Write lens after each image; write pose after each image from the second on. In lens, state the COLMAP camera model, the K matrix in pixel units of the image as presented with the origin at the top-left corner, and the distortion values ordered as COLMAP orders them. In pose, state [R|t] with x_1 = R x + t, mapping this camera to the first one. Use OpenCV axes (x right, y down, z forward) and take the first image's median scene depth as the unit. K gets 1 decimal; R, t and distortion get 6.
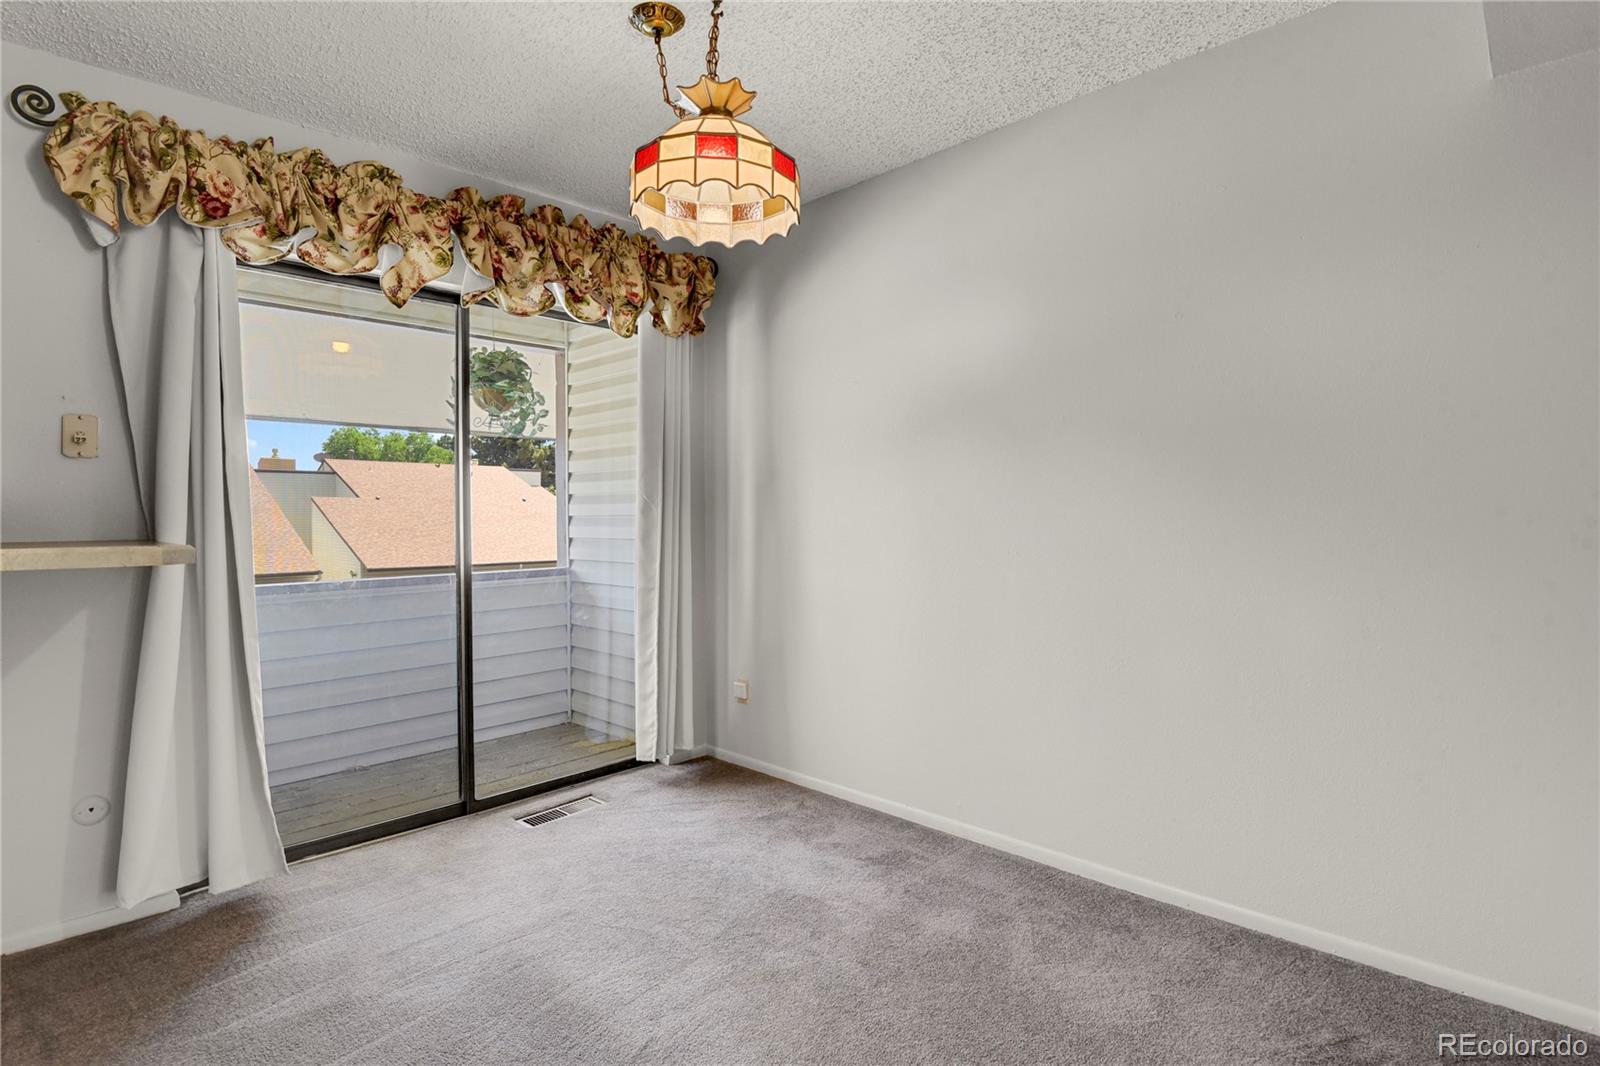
lens RADIAL K [[794.4, 0, 800.0], [0, 794.4, 533.0], [0, 0, 1]] dist [-0.030455, 0.000893]
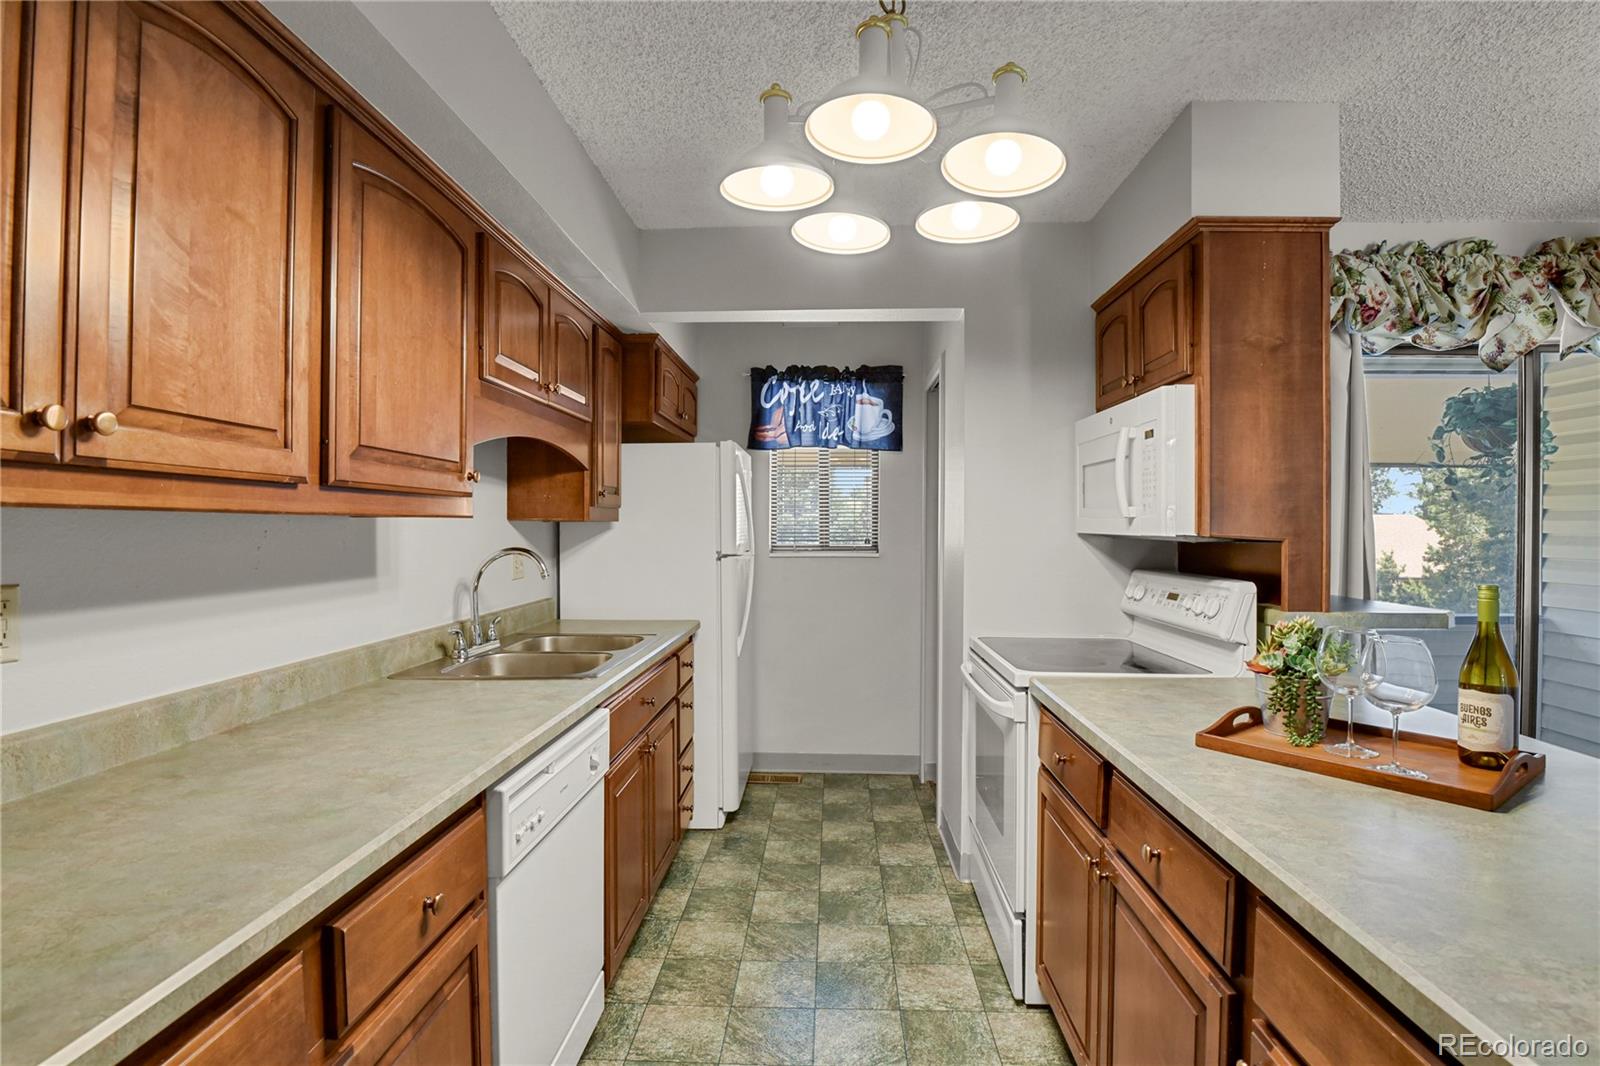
lens RADIAL K [[794.4, 0, 800.0], [0, 794.4, 533.0], [0, 0, 1]] dist [-0.030455, 0.000893]
pose [[0.663755, 0.015305, -0.747794, -0.374459], [-0.024506, 0.999699, -0.001291, -0.052591], [0.747549, 0.019182, 0.663930, -0.386167]]
